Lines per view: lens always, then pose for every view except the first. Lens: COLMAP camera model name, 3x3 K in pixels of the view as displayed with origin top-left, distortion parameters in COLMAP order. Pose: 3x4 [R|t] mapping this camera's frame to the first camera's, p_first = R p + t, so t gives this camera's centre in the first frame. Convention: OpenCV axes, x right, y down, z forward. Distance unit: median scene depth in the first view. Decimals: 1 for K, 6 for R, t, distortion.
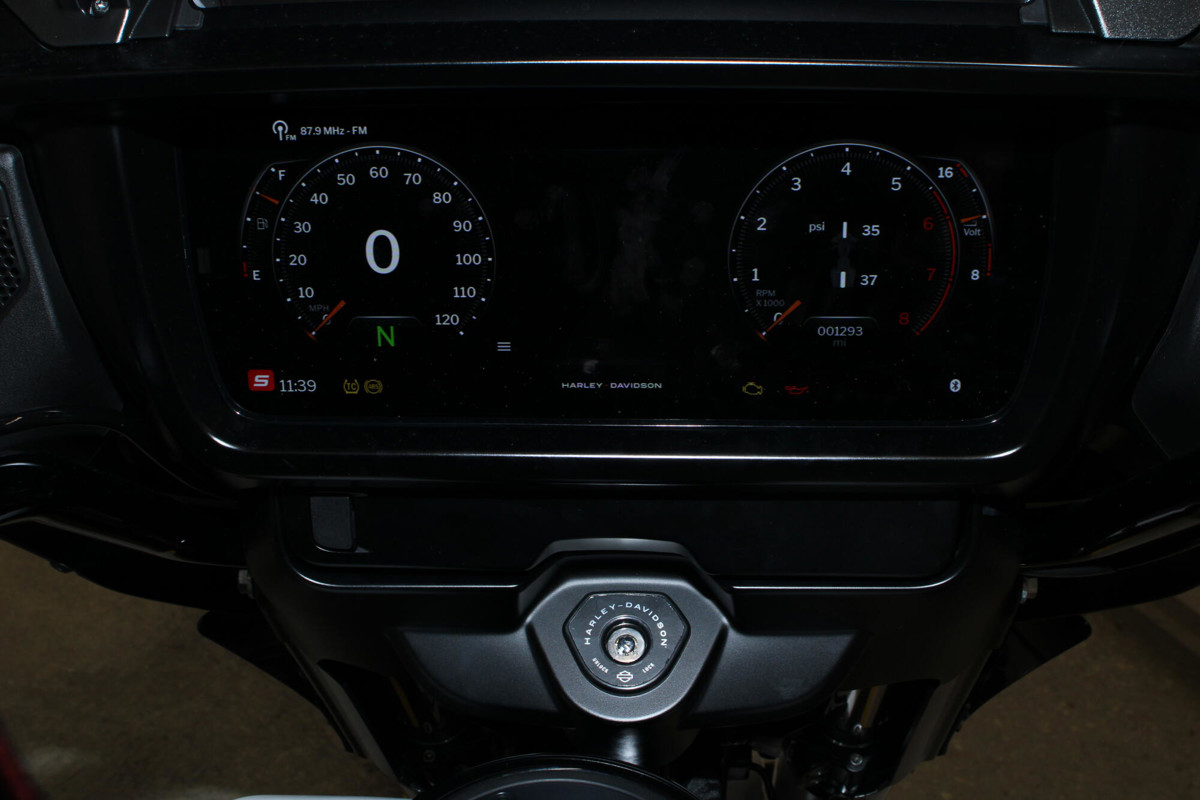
lens RADIAL K [[1485.4, 0, 599.4], [0, 1485.4, 411.9], [0, 0, 1]] dist [-0.115802, 0.220917]
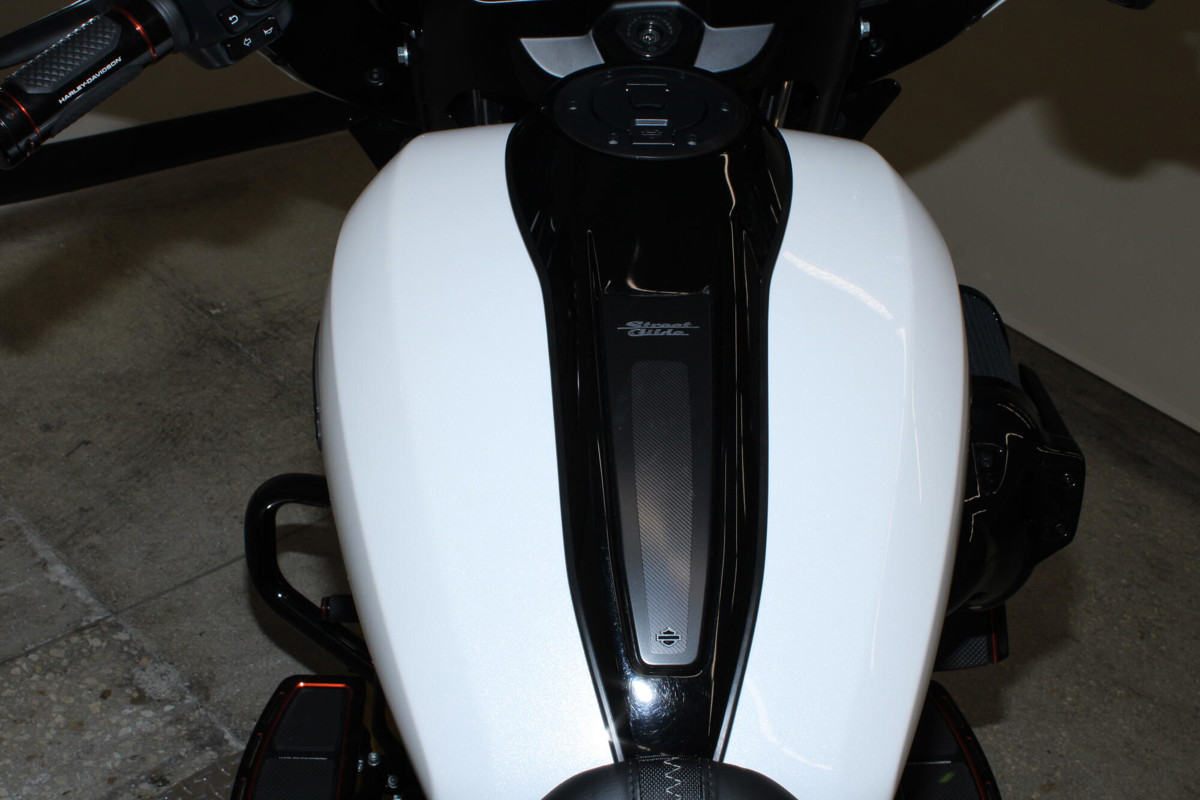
lens RADIAL K [[1485.4, 0, 599.4], [0, 1485.4, 411.9], [0, 0, 1]] dist [-0.115802, 0.220917]
pose [[0.989944, -0.077949, 0.118045, -0.101262], [0.072205, 0.996024, 0.052182, 0.179933], [-0.121643, -0.043133, 0.991636, -0.269676]]
